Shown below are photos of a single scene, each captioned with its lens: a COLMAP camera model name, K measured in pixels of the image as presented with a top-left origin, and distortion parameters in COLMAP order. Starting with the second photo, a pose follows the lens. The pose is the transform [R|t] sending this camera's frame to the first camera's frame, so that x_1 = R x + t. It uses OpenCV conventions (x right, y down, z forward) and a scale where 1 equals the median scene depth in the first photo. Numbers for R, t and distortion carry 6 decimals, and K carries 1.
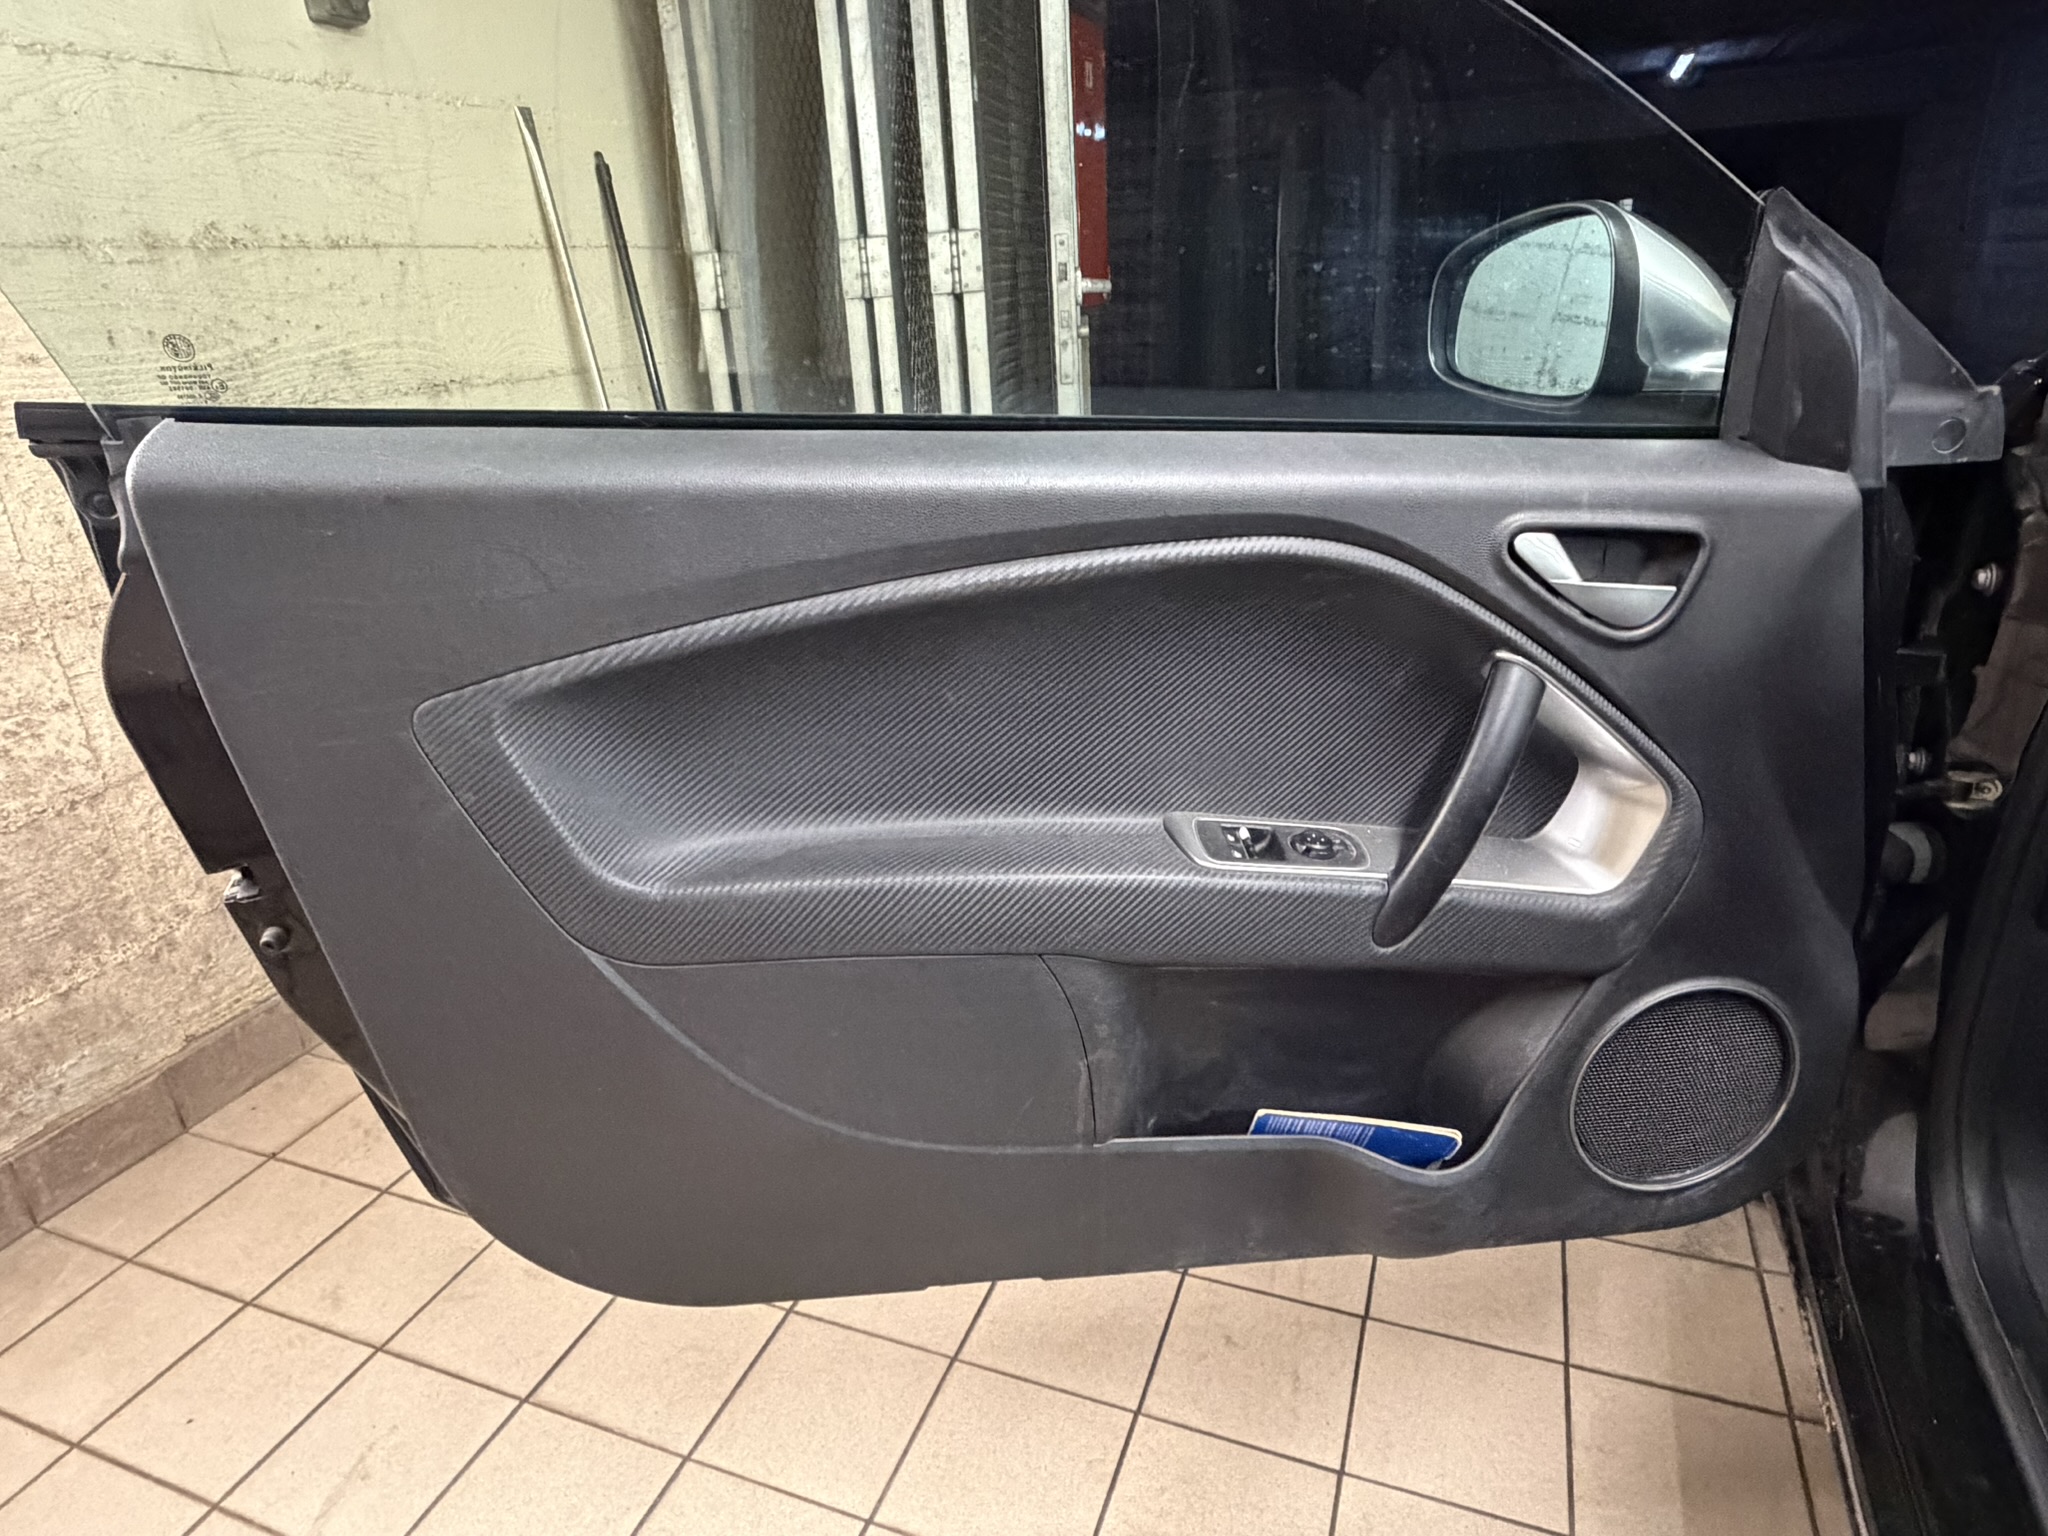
lens RADIAL K [[1270.2, 0, 1013.1], [0, 1270.2, 772.1], [0, 0, 1]] dist [0.000293, 0.000105]
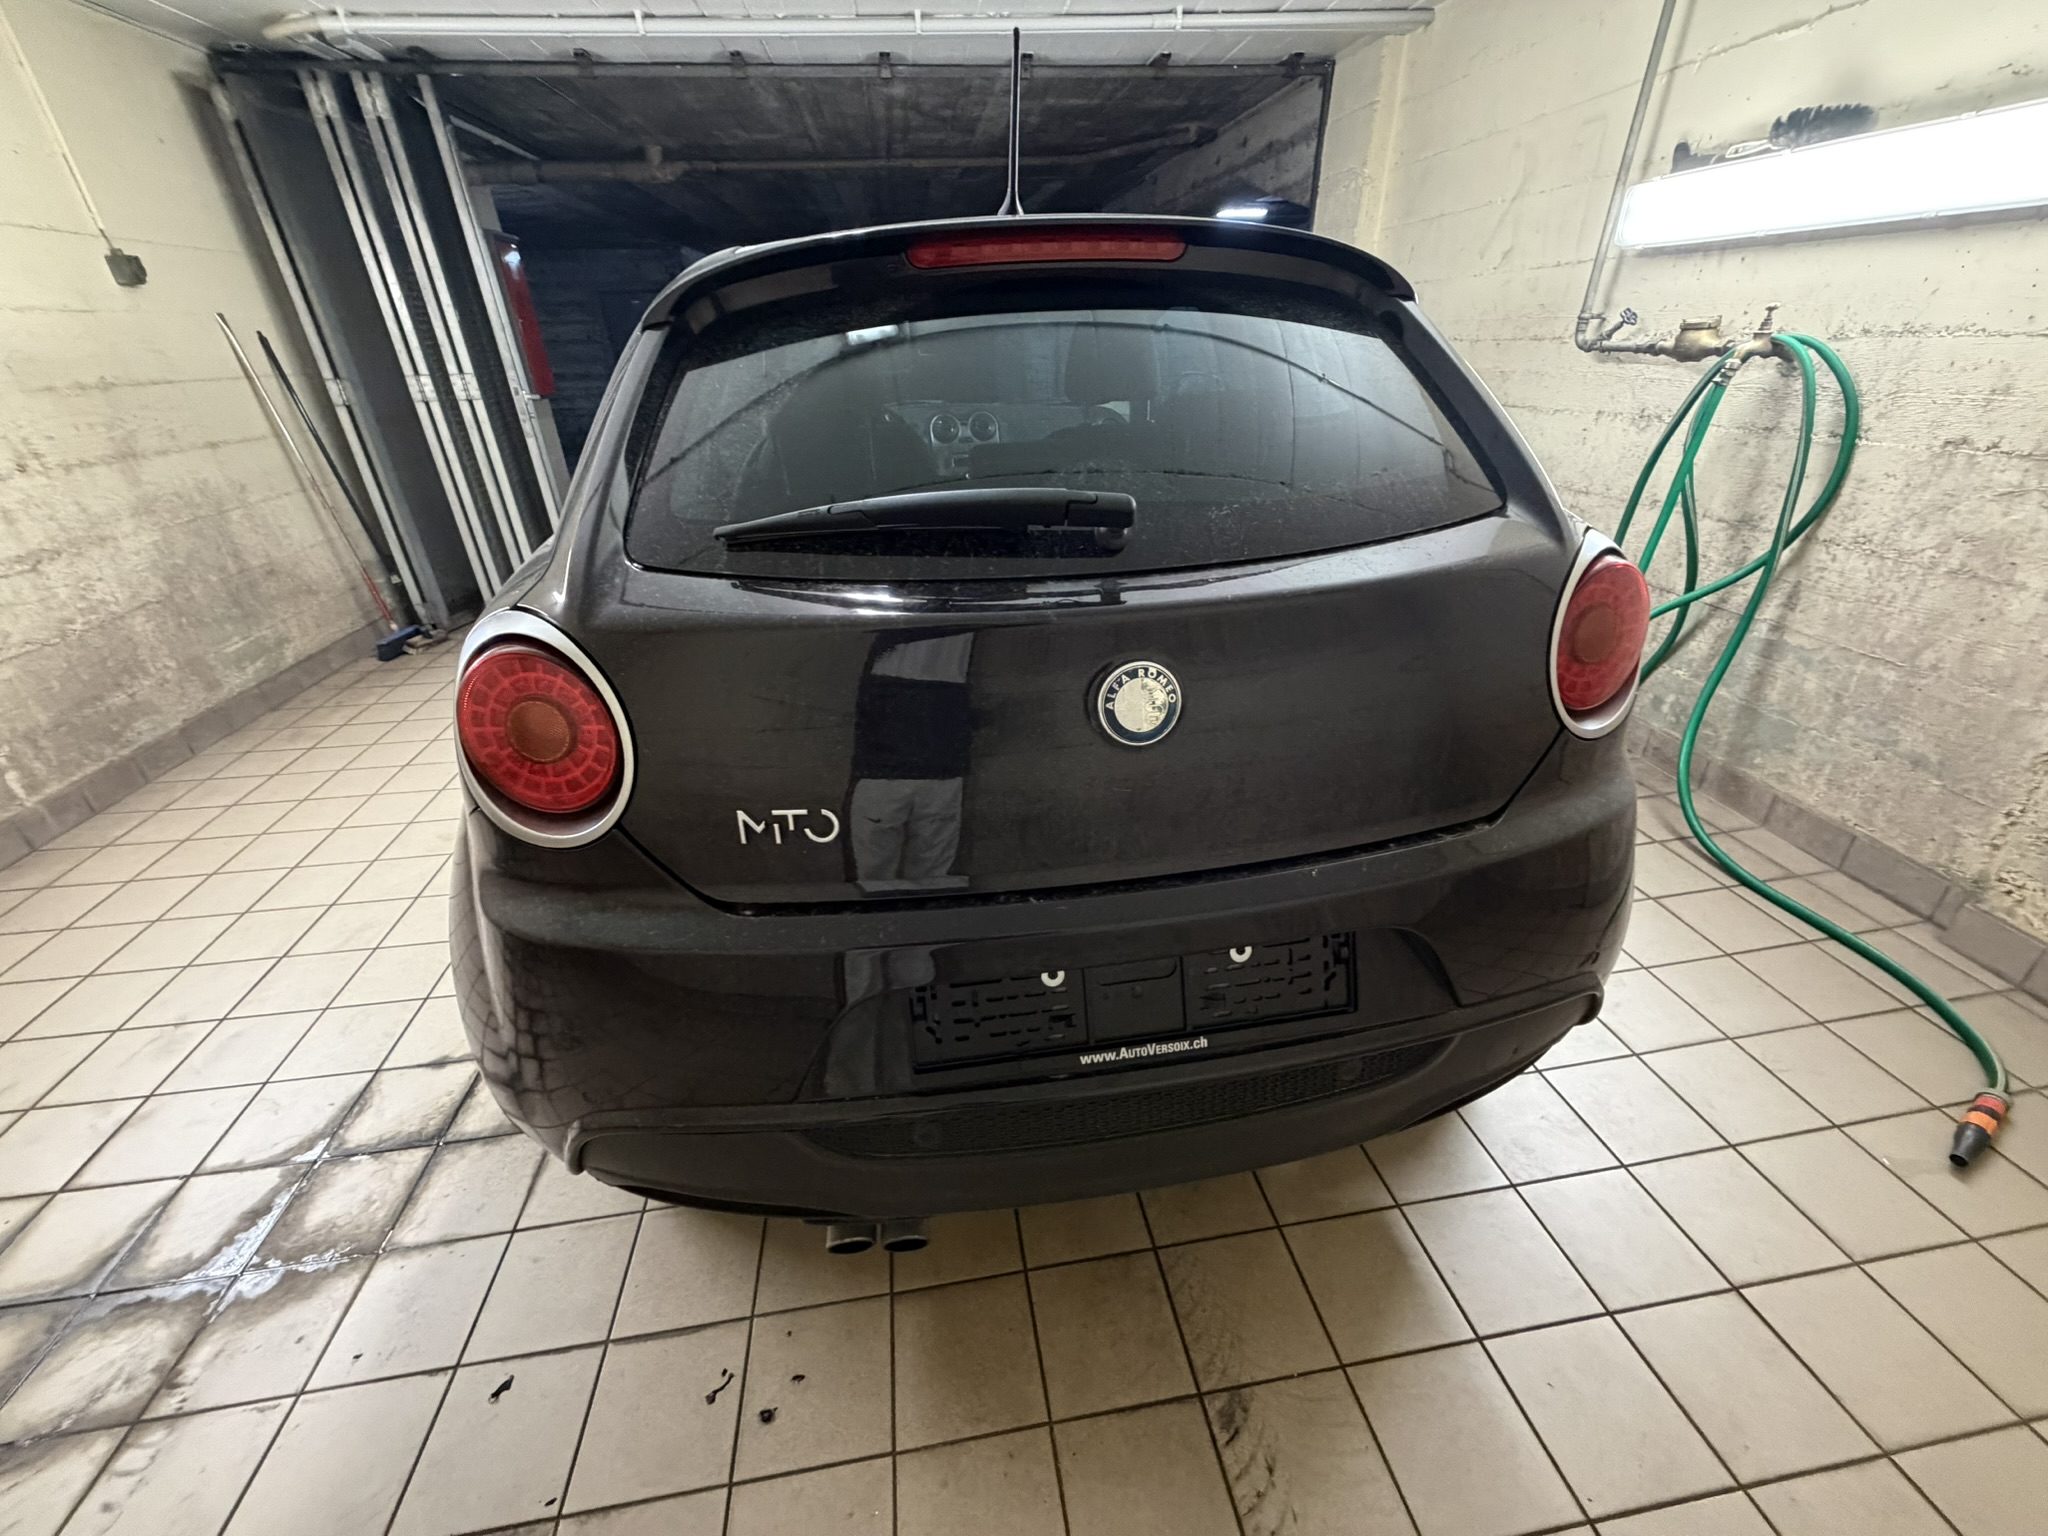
lens RADIAL K [[814.2, 0, 1019.2], [0, 814.2, 767.6], [0, 0, 1]] dist [-0.001113, 0.000492]
pose [[0.867445, -0.204841, 0.453410, 0.022835], [0.158307, 0.977587, 0.138787, 0.324749], [-0.471677, -0.048612, 0.880431, -1.116728]]
